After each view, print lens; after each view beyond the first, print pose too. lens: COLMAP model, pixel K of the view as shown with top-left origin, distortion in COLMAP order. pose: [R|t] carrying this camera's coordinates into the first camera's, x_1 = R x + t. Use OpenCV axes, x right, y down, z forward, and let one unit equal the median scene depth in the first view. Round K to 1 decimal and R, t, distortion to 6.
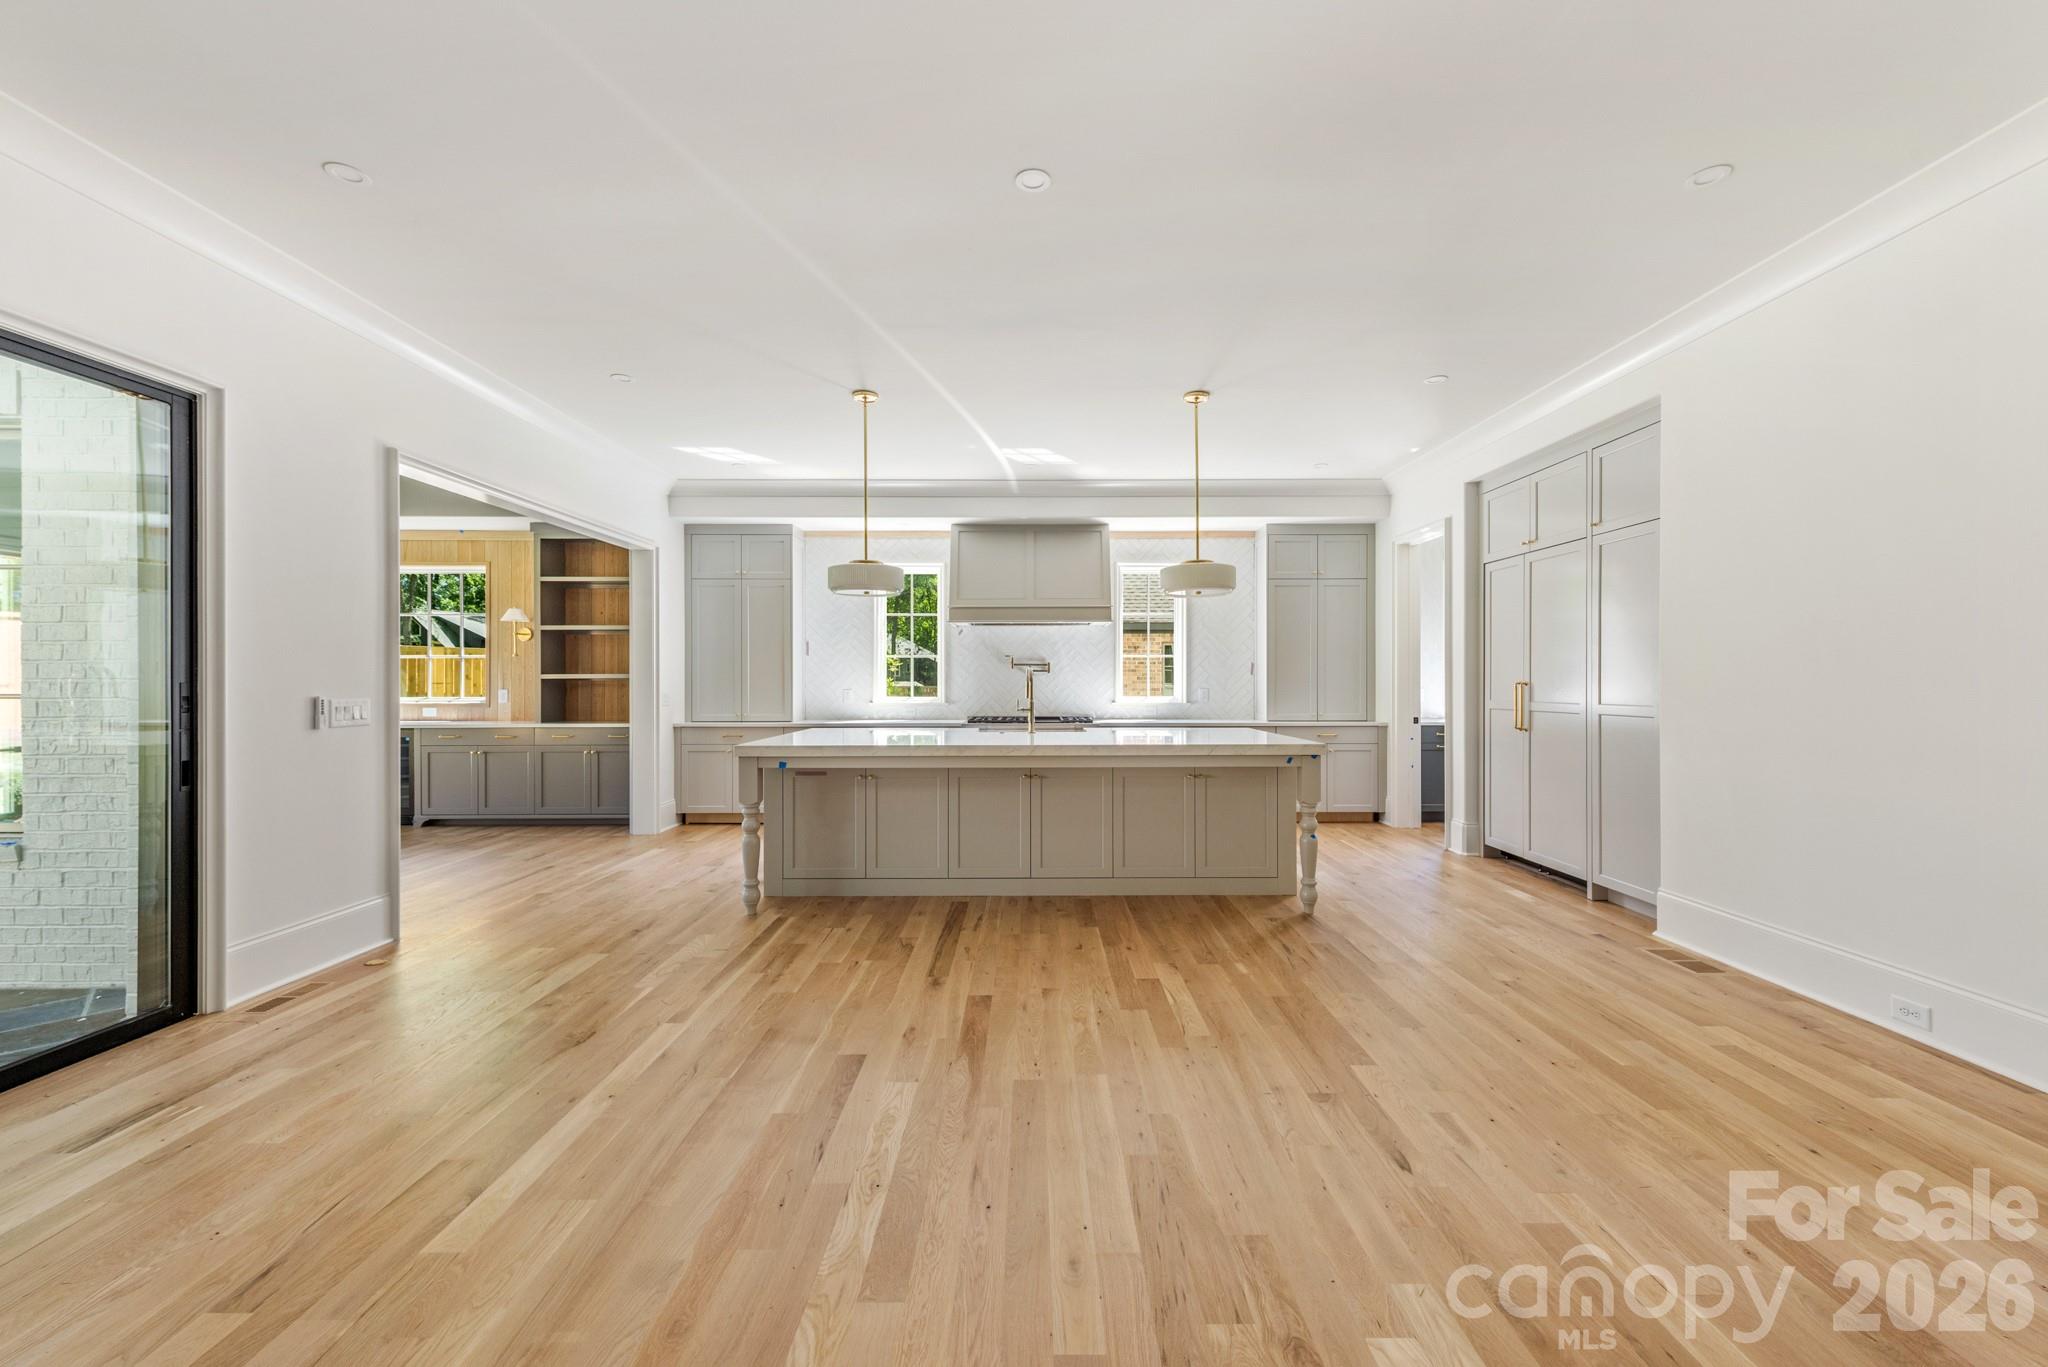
lens RADIAL K [[811.3, 0, 1025.6], [0, 811.3, 681.2], [0, 0, 1]] dist [0.000224, 0.000012]
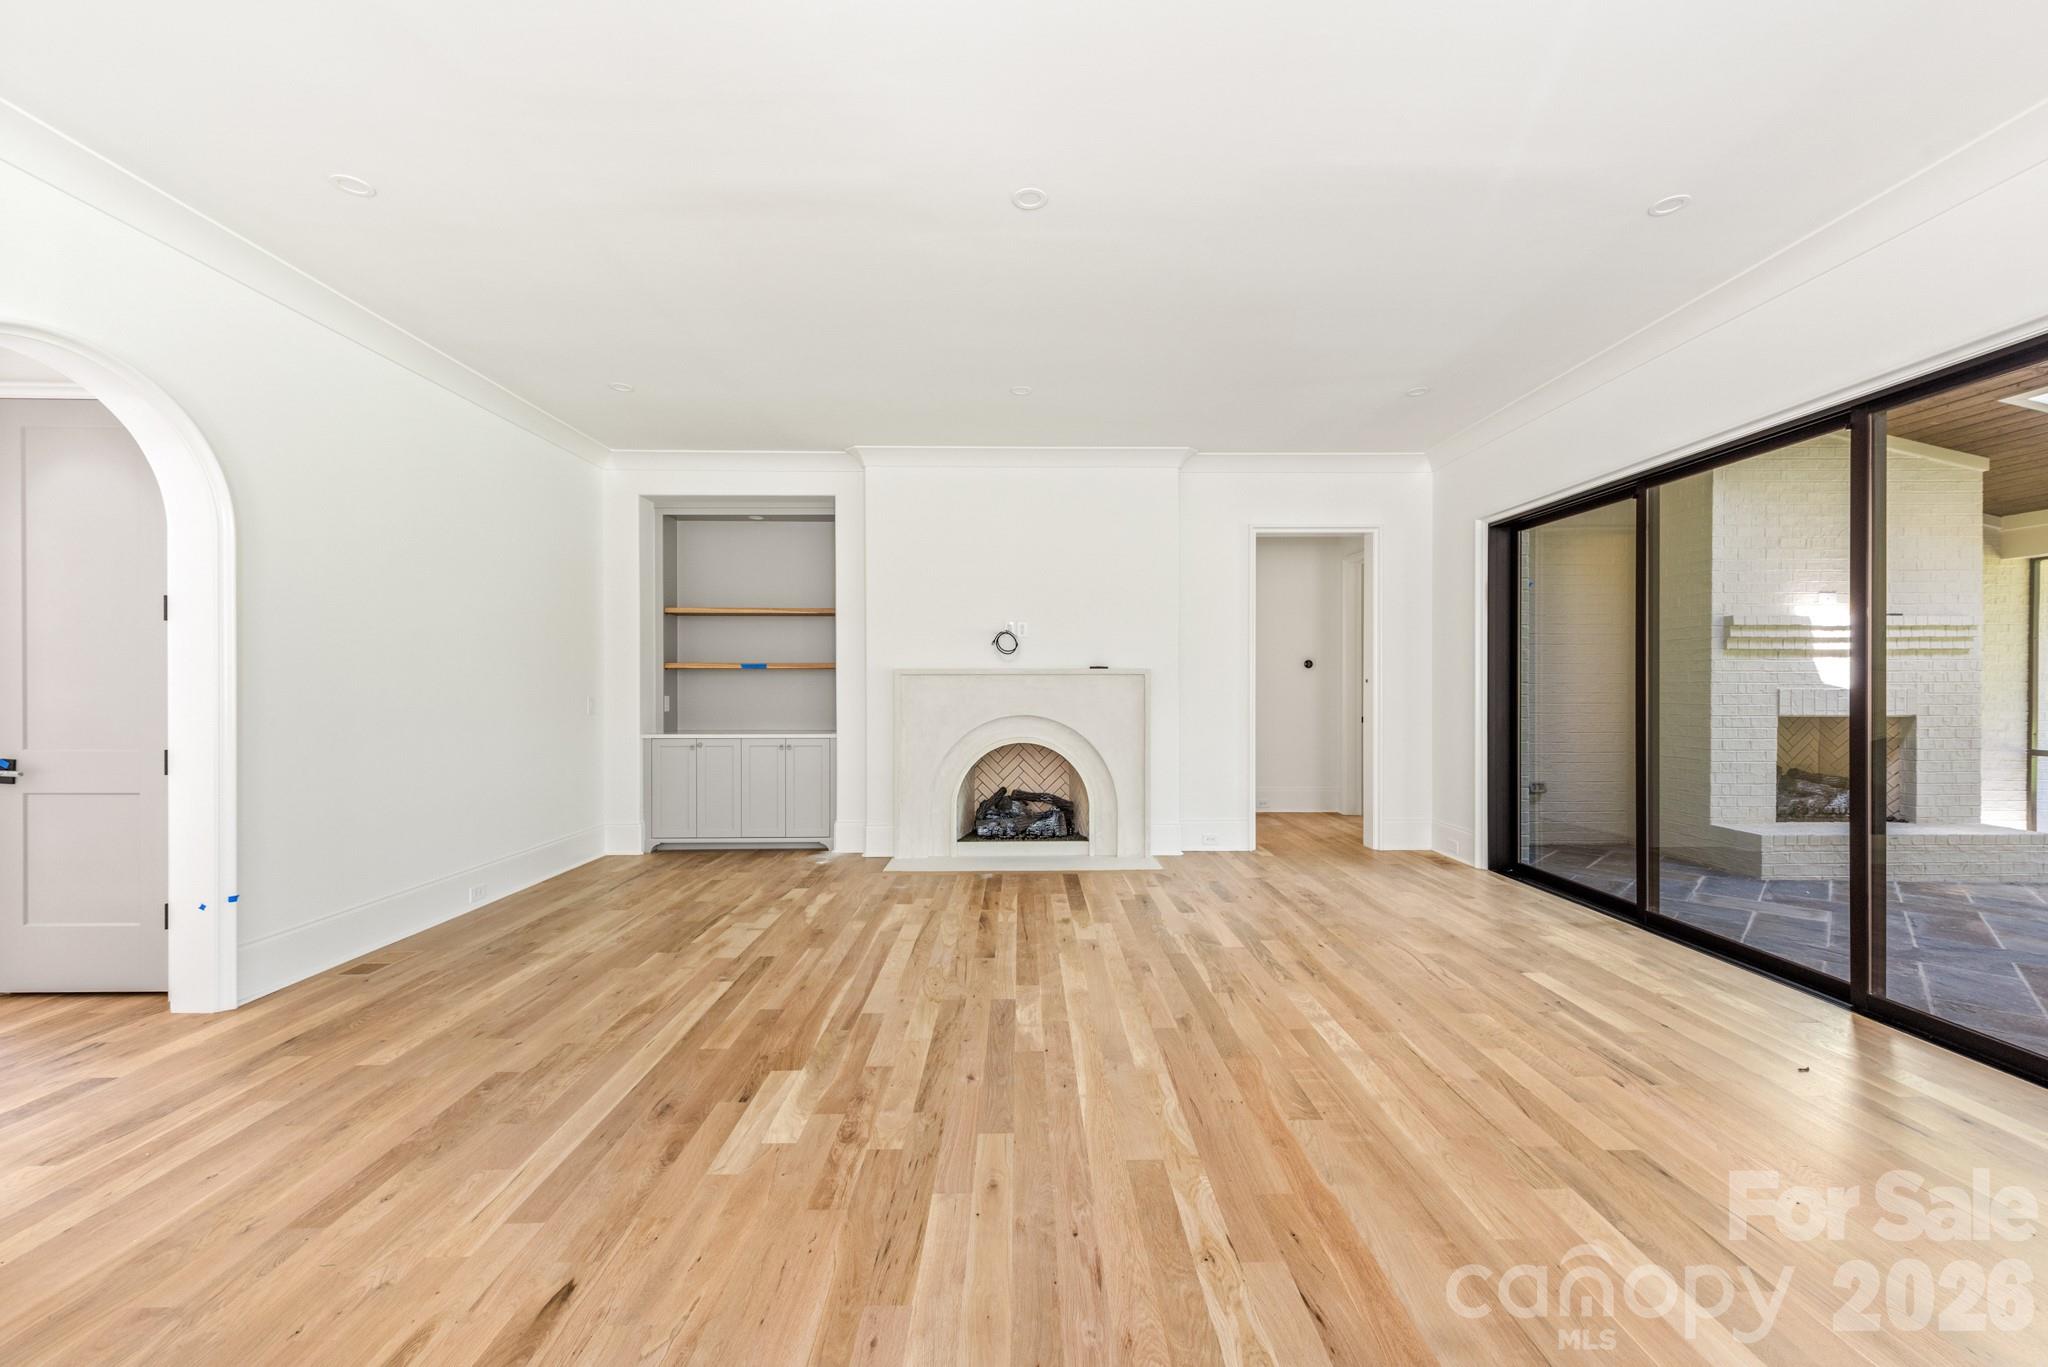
lens RADIAL K [[811.3, 0, 1025.0], [0, 811.3, 684.4], [0, 0, 1]] dist [0.000224, 0.000012]
pose [[-0.999941, 0.002067, -0.010663, 0.023523], [0.002034, 0.999993, 0.003107, -0.002623], [0.010669, 0.003085, -0.999938, 2.050803]]
